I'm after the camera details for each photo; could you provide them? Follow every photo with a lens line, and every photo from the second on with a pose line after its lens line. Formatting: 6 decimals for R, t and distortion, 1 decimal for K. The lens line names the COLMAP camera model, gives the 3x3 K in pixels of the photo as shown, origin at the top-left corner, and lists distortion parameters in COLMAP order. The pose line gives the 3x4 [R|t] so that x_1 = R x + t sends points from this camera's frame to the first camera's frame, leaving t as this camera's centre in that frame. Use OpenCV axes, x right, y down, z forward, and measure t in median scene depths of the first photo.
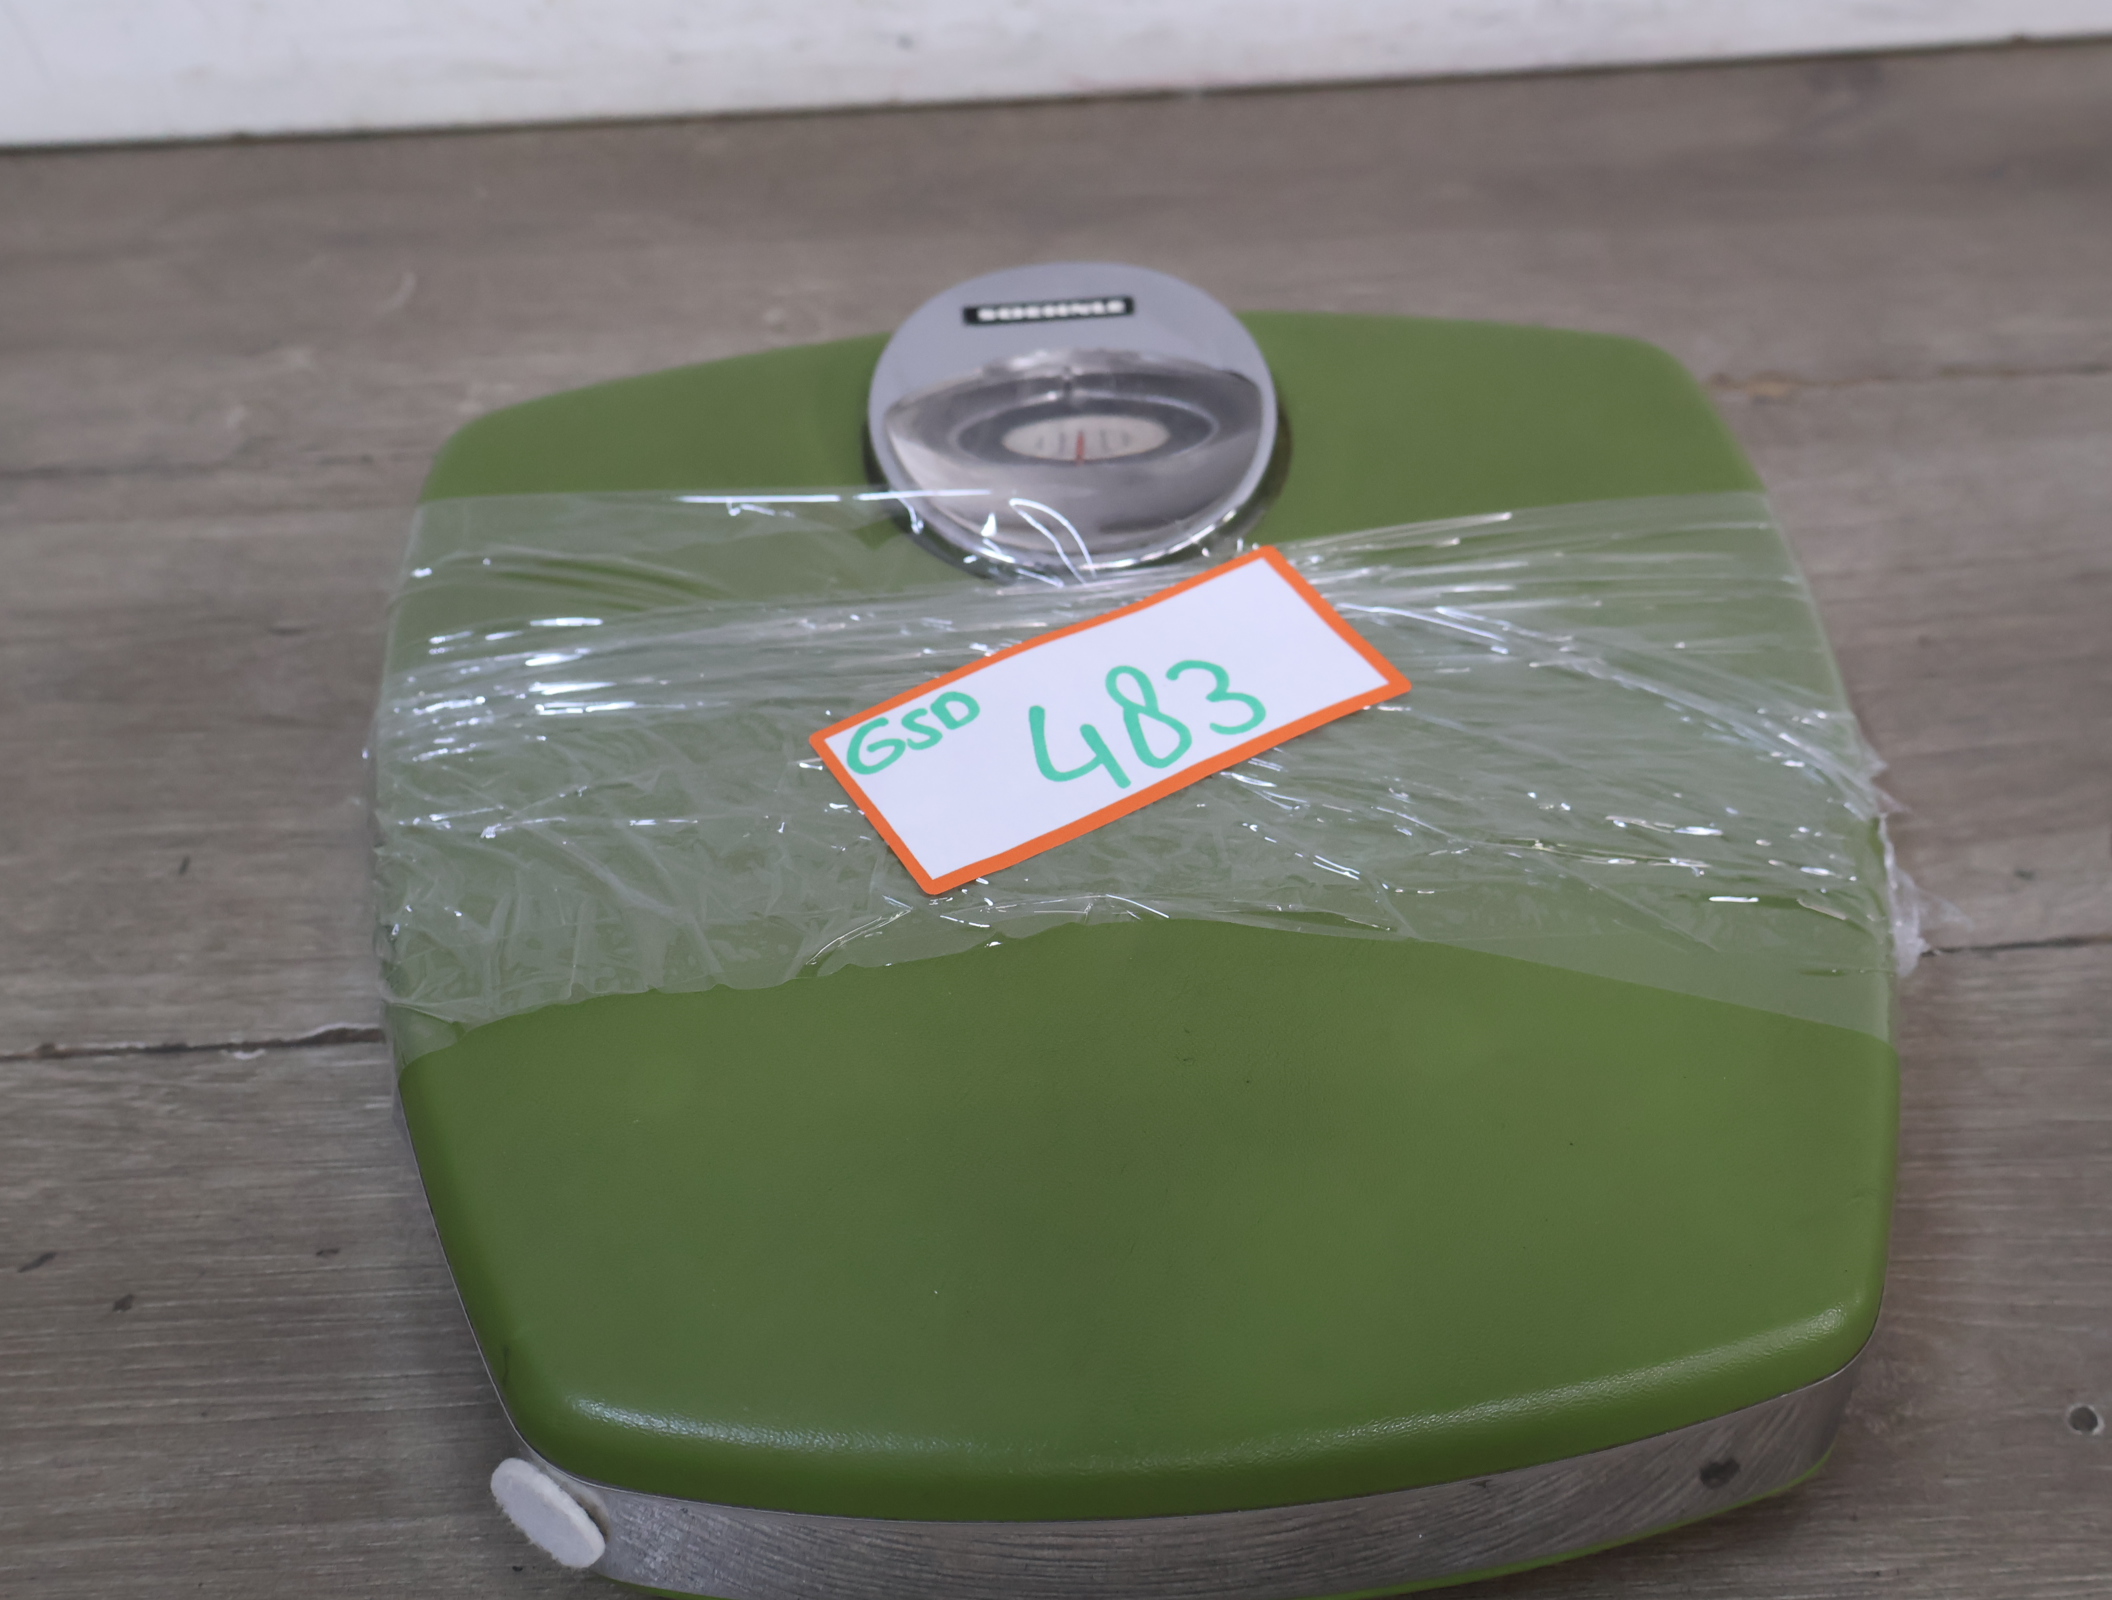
lens RADIAL K [[2245.6, 0, 1056.0], [0, 2245.6, 800.0], [0, 0, 1]] dist [0.026719, -0.008441]
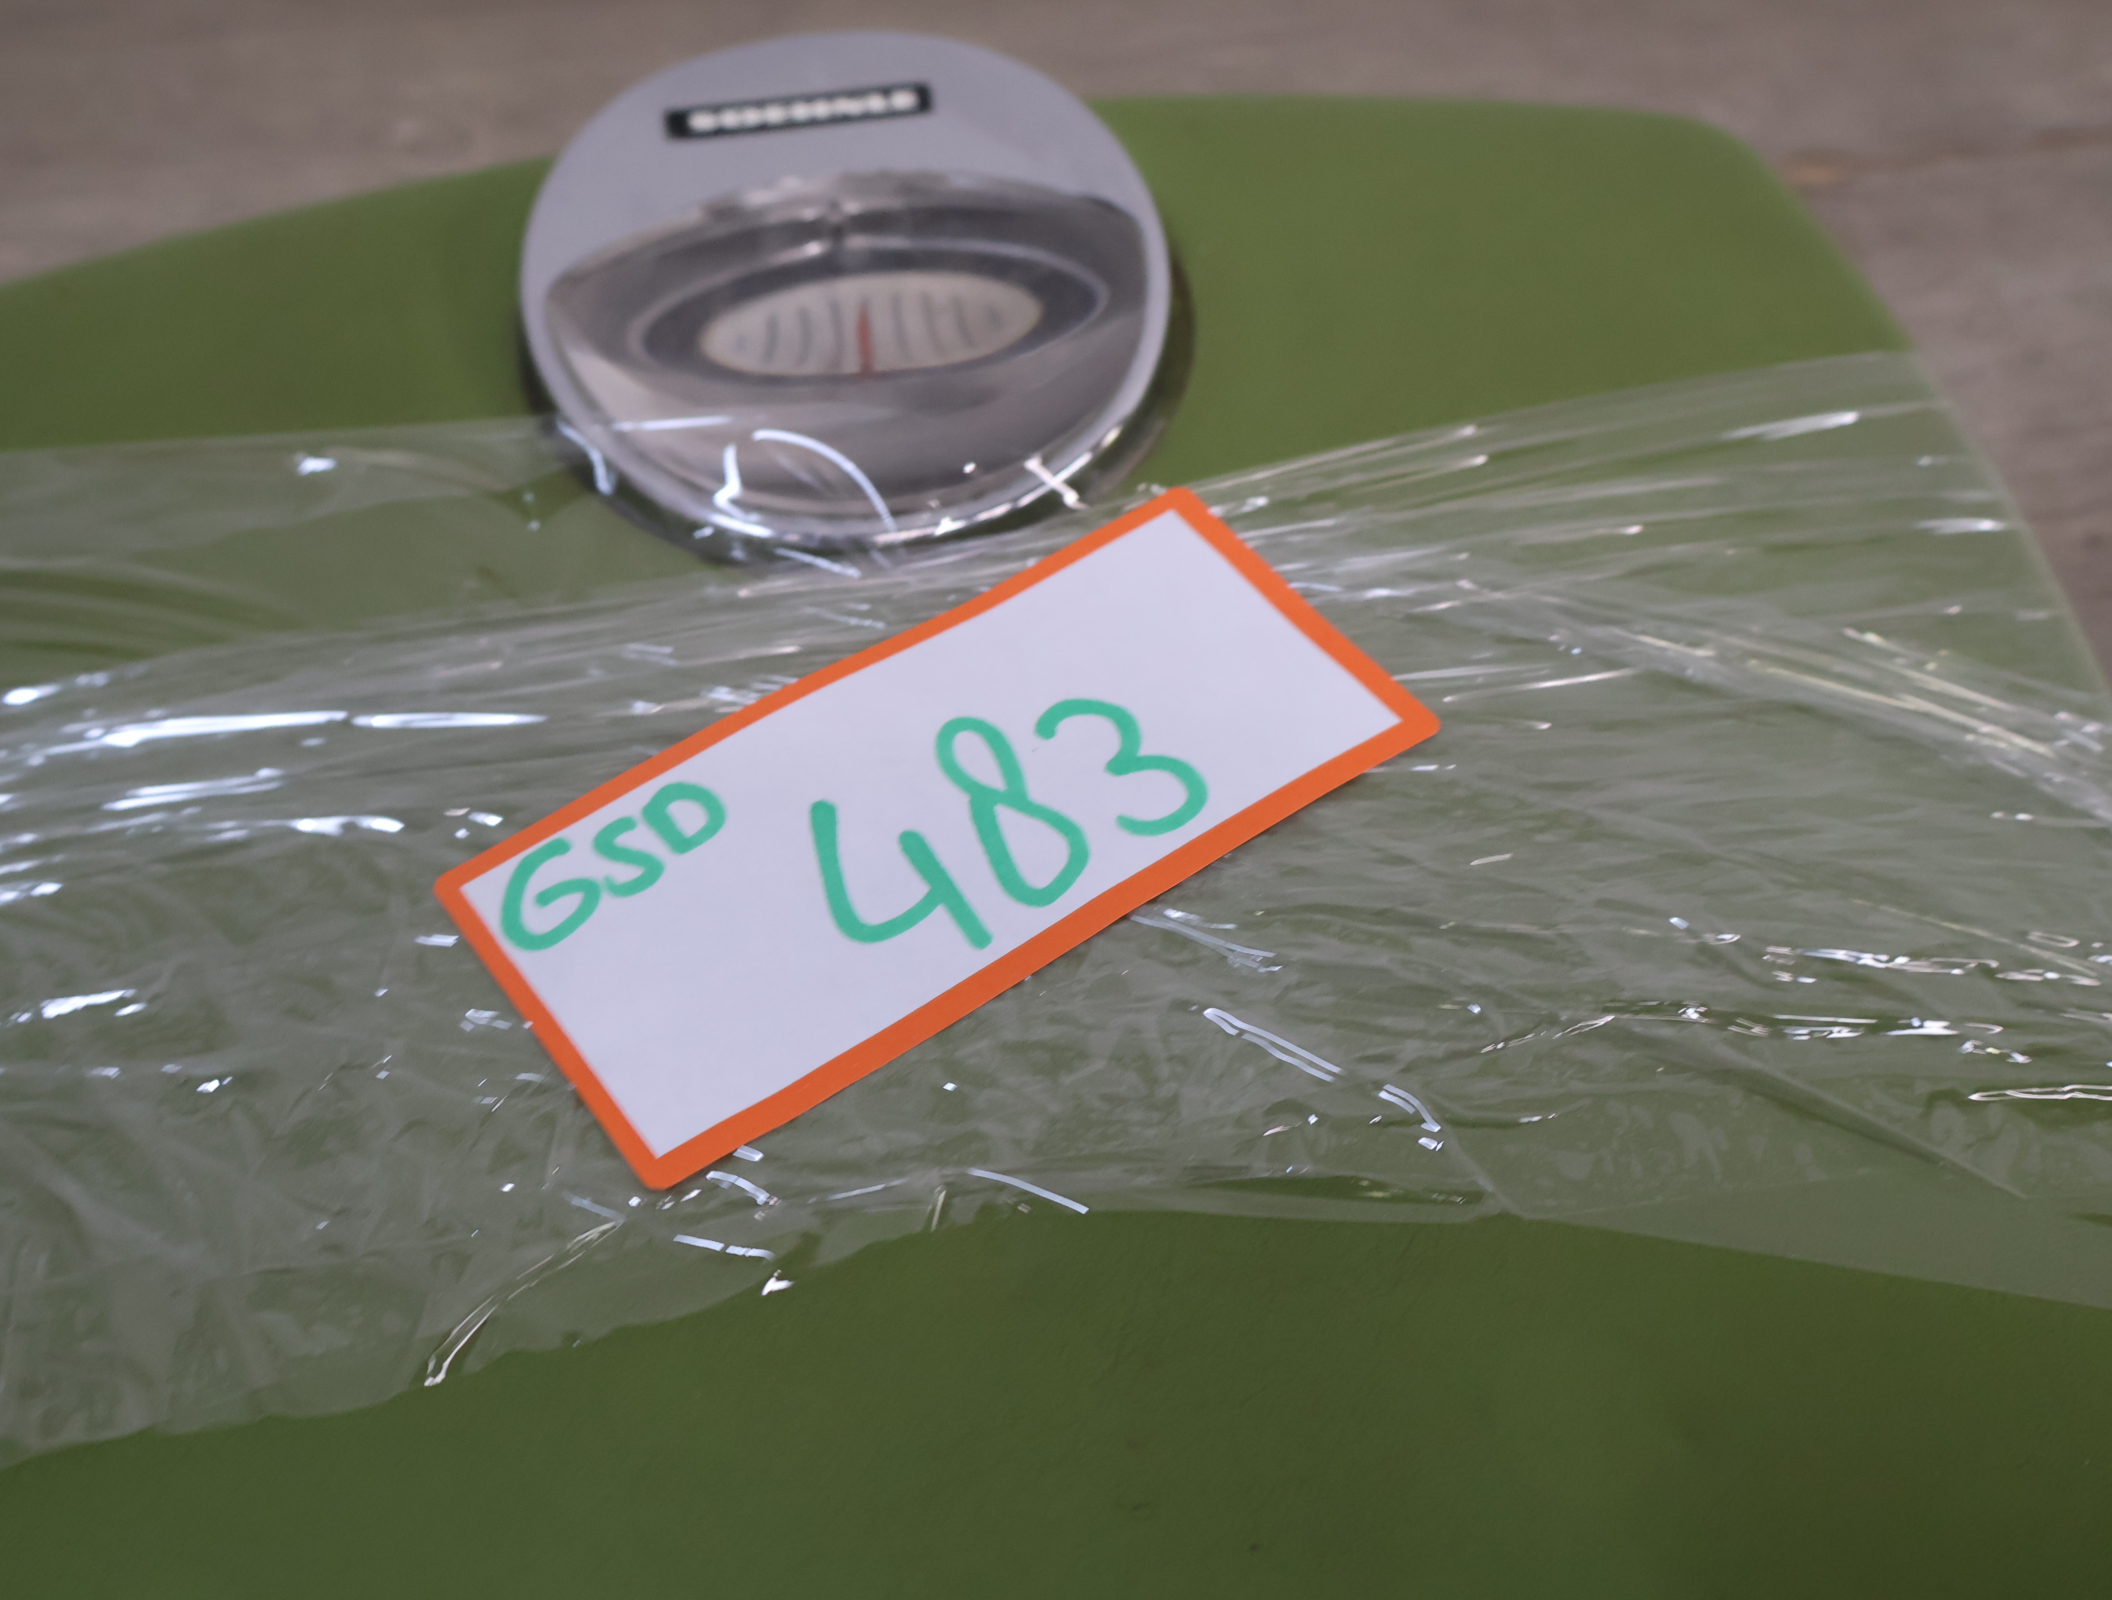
lens RADIAL K [[2245.6, 0, 1056.0], [0, 2245.6, 800.0], [0, 0, 1]] dist [0.026719, -0.008441]
pose [[0.994290, -0.068765, 0.081599, 0.004342], [0.060970, 0.993661, 0.094451, -0.093717], [-0.087576, -0.088937, 0.992180, 0.403978]]
